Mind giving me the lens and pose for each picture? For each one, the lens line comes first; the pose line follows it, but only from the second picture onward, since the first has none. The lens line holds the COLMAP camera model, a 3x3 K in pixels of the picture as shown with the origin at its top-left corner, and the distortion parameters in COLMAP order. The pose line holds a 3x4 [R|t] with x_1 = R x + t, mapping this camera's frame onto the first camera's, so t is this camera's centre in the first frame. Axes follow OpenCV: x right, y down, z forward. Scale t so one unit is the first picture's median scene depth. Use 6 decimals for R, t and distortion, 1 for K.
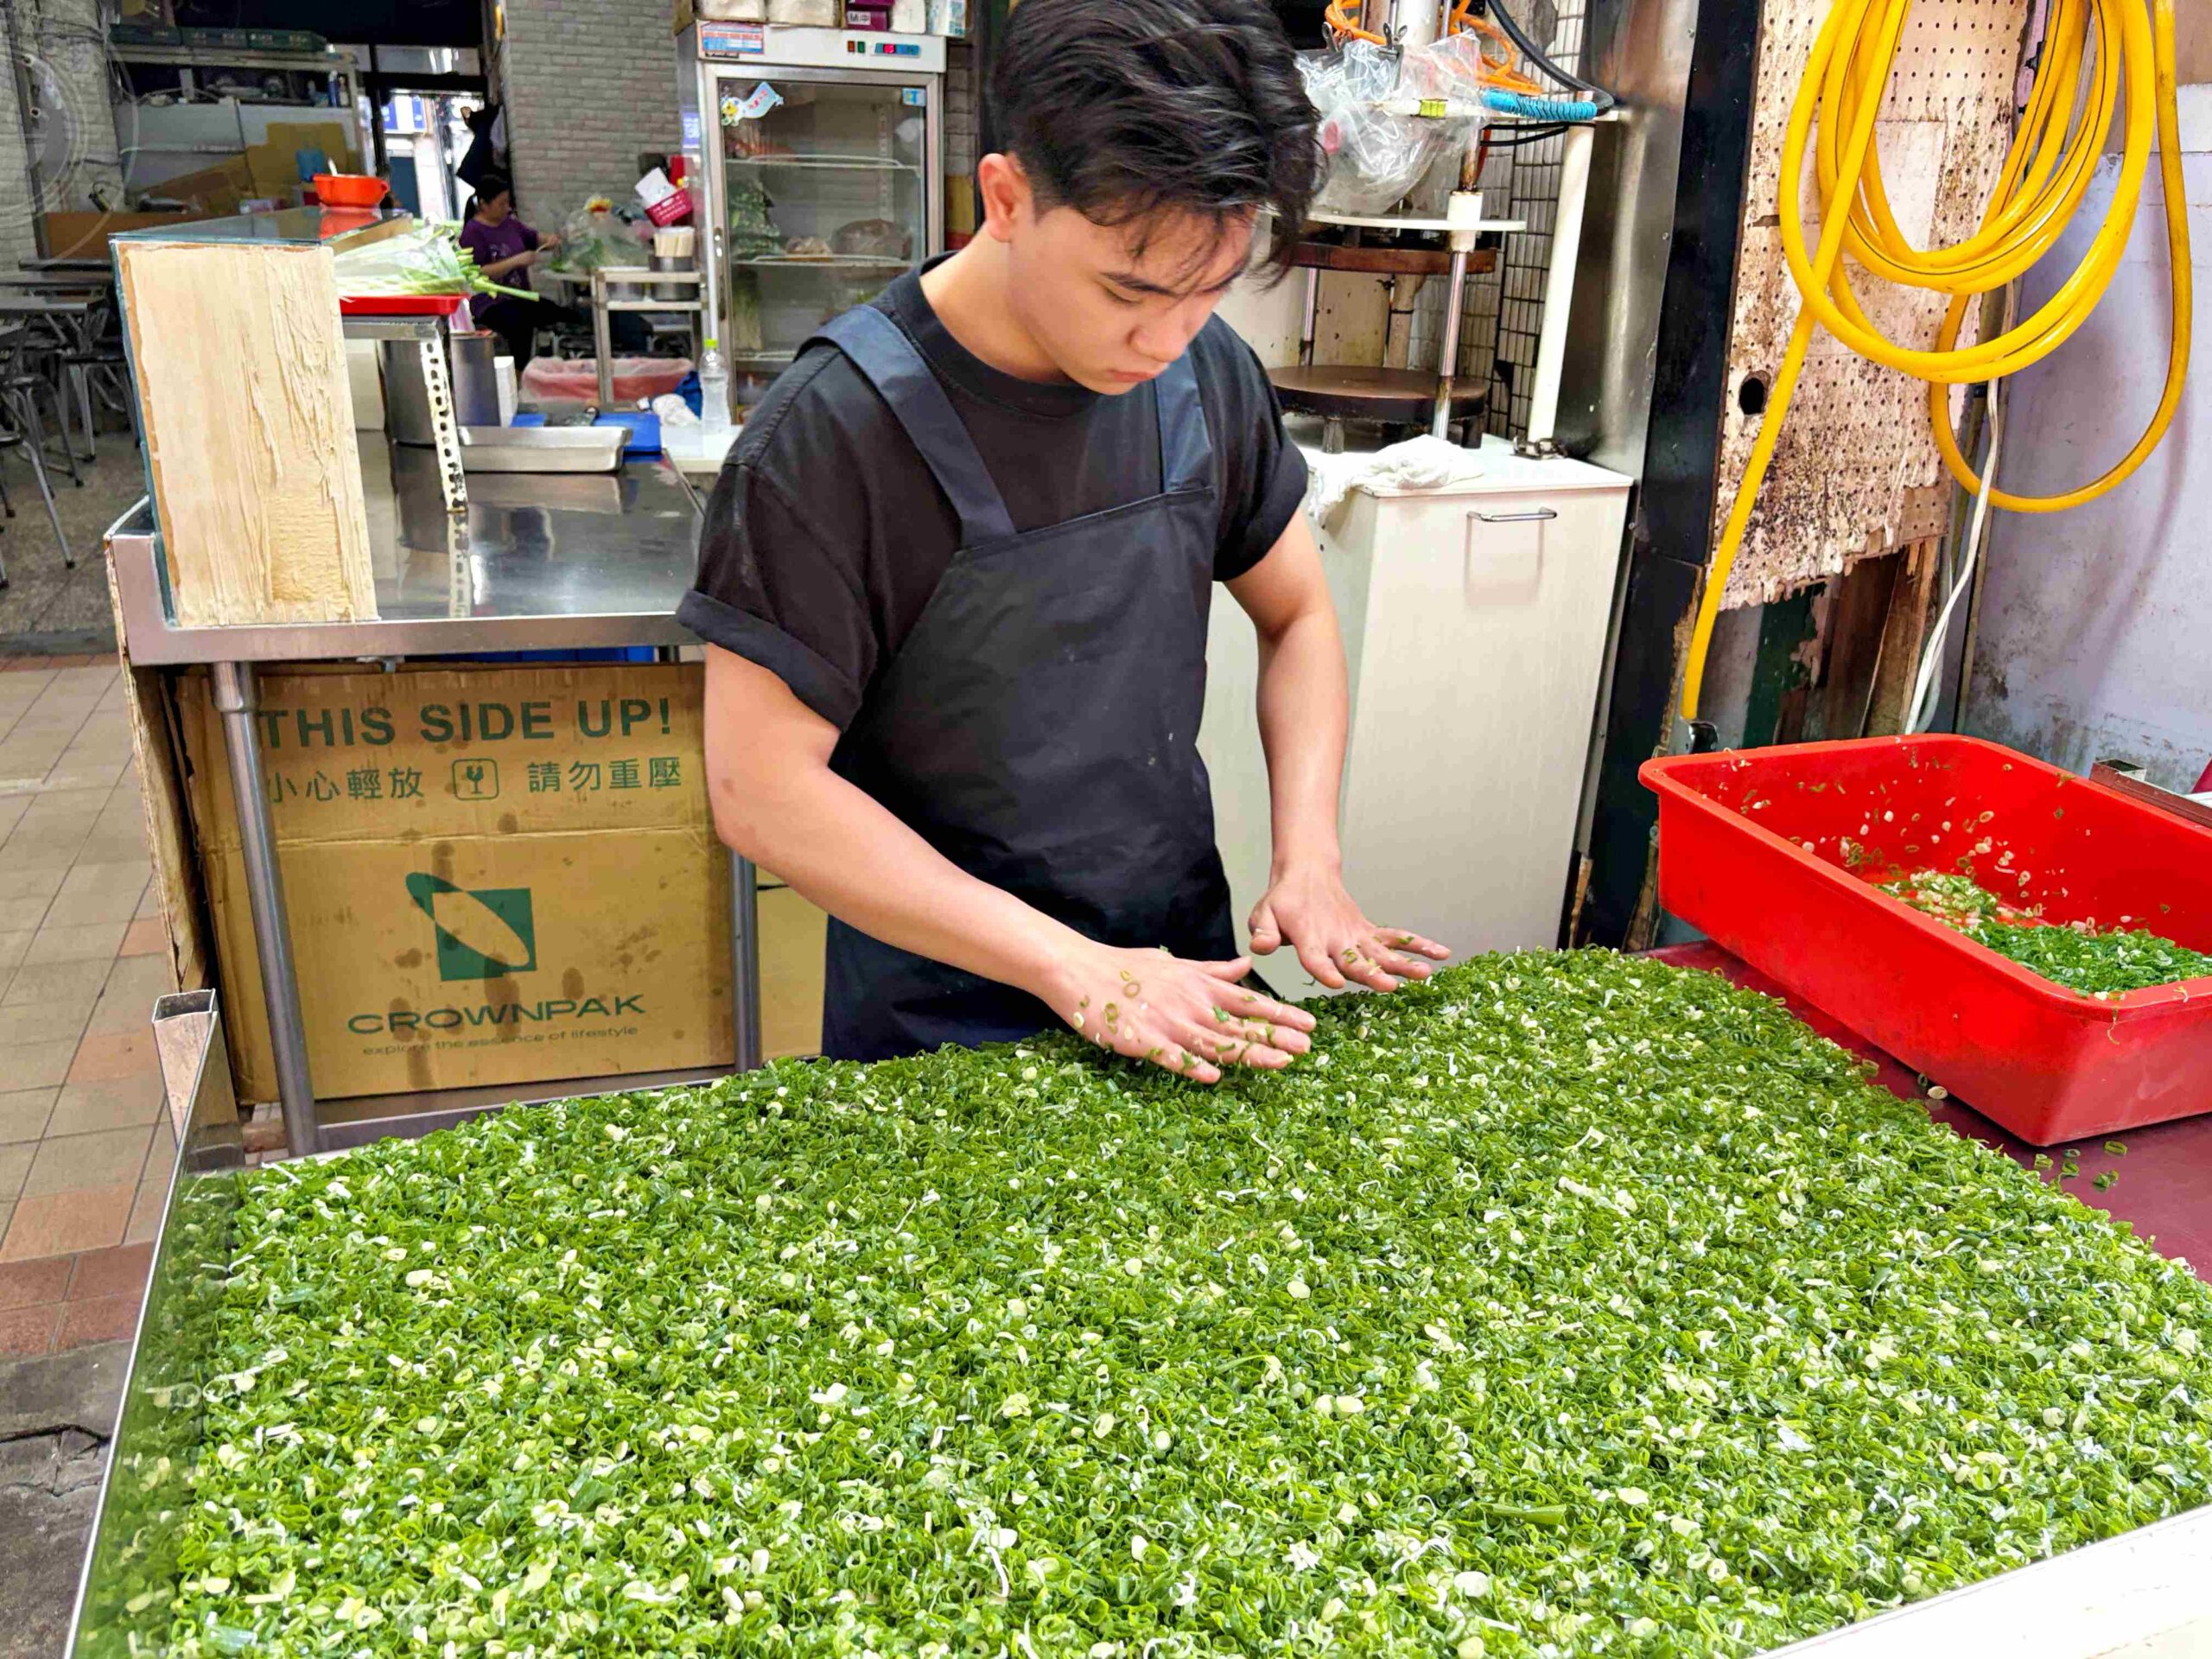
lens RADIAL K [[1671.8, 0, 1092.3], [0, 1671.8, 814.6], [0, 0, 1]] dist [0.056448, -0.072363]
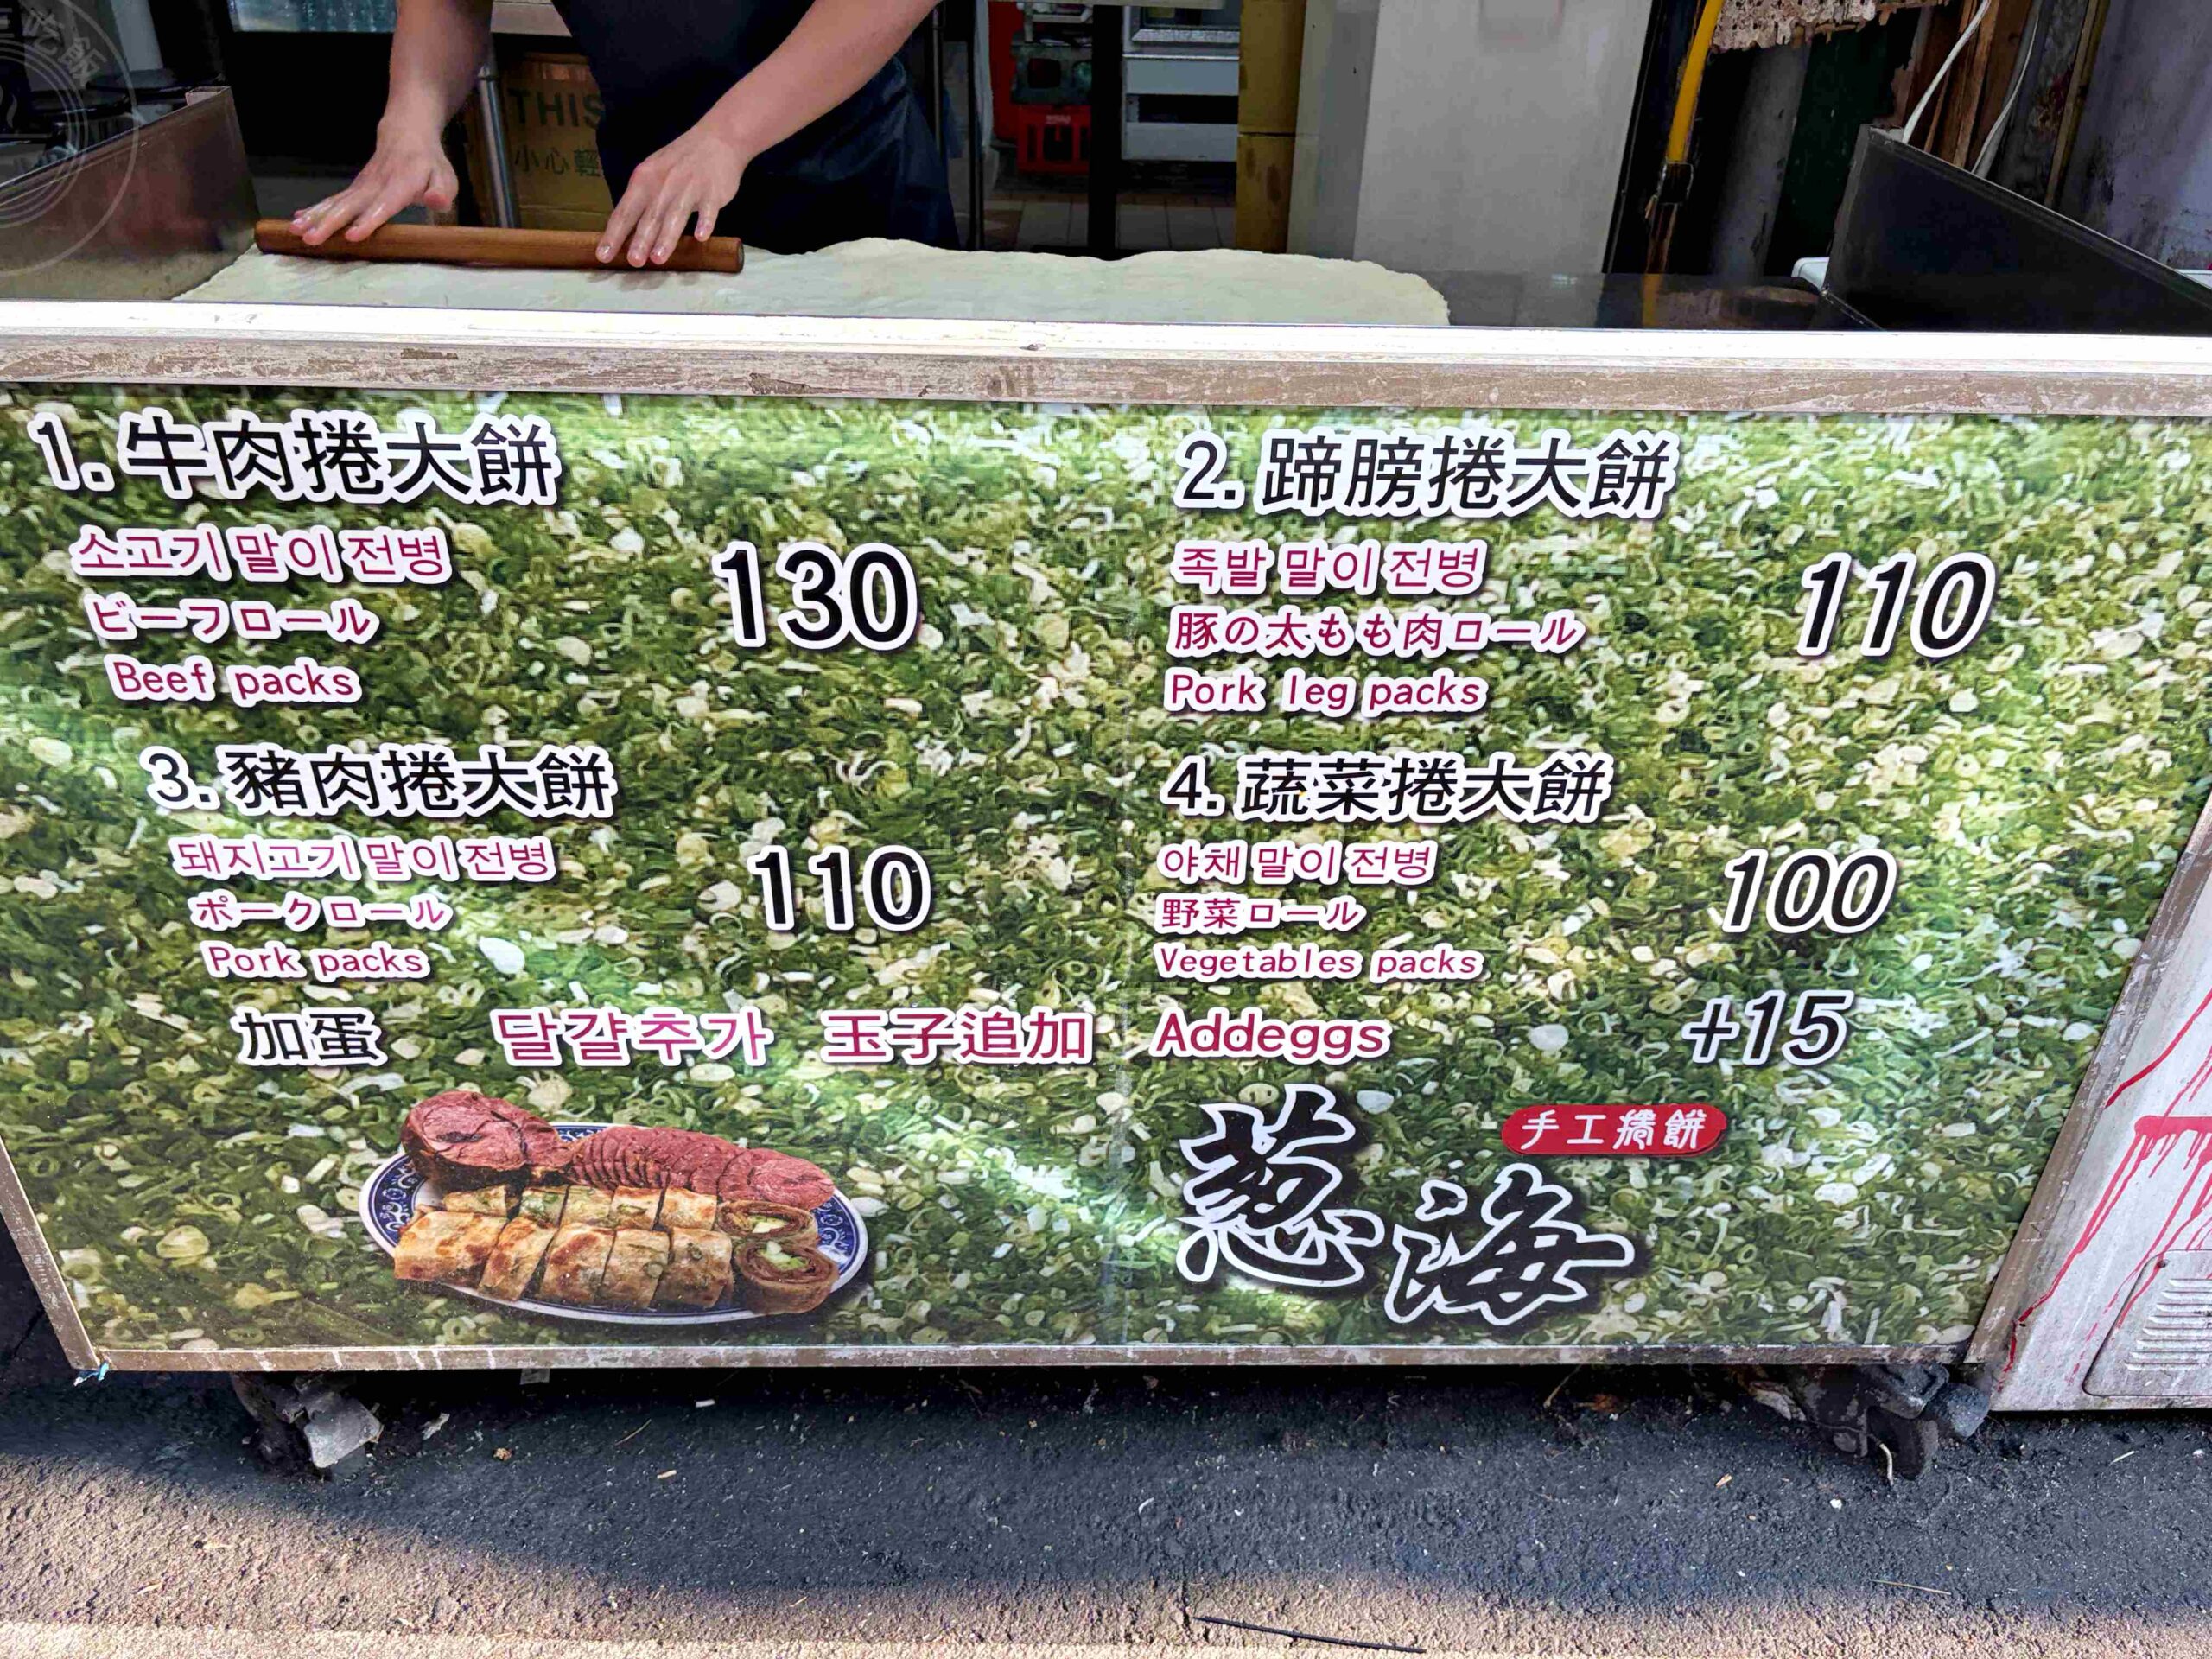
lens RADIAL K [[1683.1, 0, 1115.9], [0, 1683.1, 855.6], [0, 0, 1]] dist [0.040905, -0.053308]
pose [[0.947115, 0.166204, -0.274499, 0.370533], [-0.112034, 0.972855, 0.202489, 0.179267], [0.300702, -0.161028, 0.940026, -0.150415]]
